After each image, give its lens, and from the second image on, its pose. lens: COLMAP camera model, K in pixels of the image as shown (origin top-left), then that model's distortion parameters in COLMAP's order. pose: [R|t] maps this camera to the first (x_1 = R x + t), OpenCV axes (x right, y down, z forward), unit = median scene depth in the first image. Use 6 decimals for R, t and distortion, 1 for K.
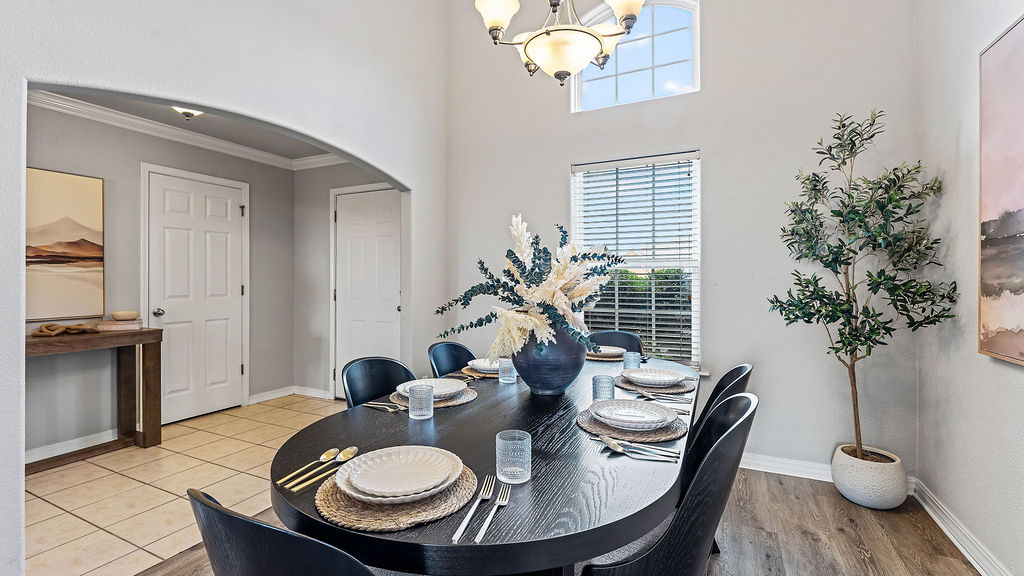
lens RADIAL K [[456.6, 0, 508.9], [0, 456.6, 280.6], [0, 0, 1]] dist [-0.000046, 0.000011]
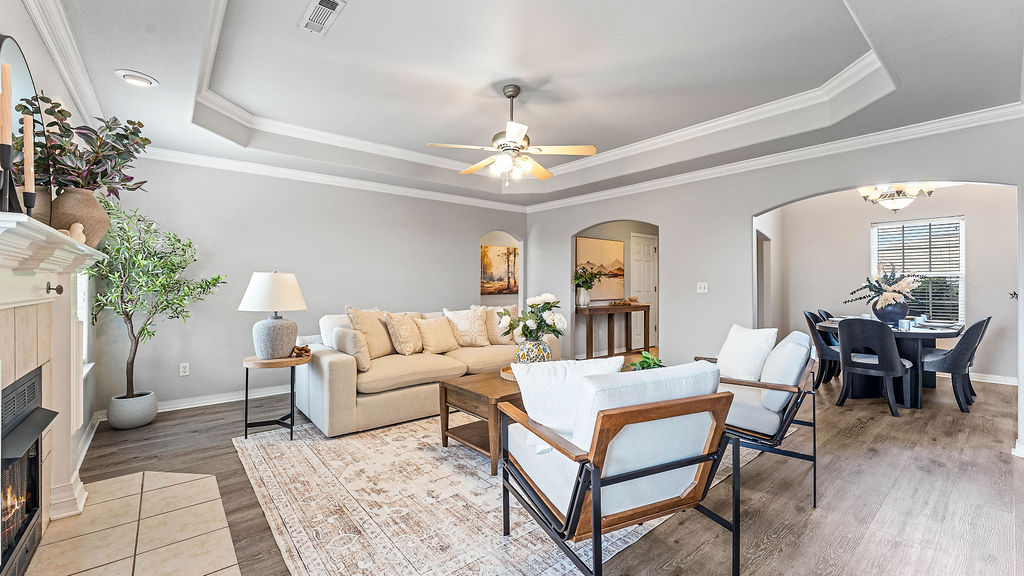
lens RADIAL K [[414.7, 0, 513.1], [0, 414.7, 282.7], [0, 0, 1]] dist [0.000639, -0.000393]
pose [[0.907939, 0.000237, -0.419102, -0.513171], [-0.003240, 0.999974, -0.006453, 0.008461], [0.419089, 0.007217, 0.907916, -1.229714]]
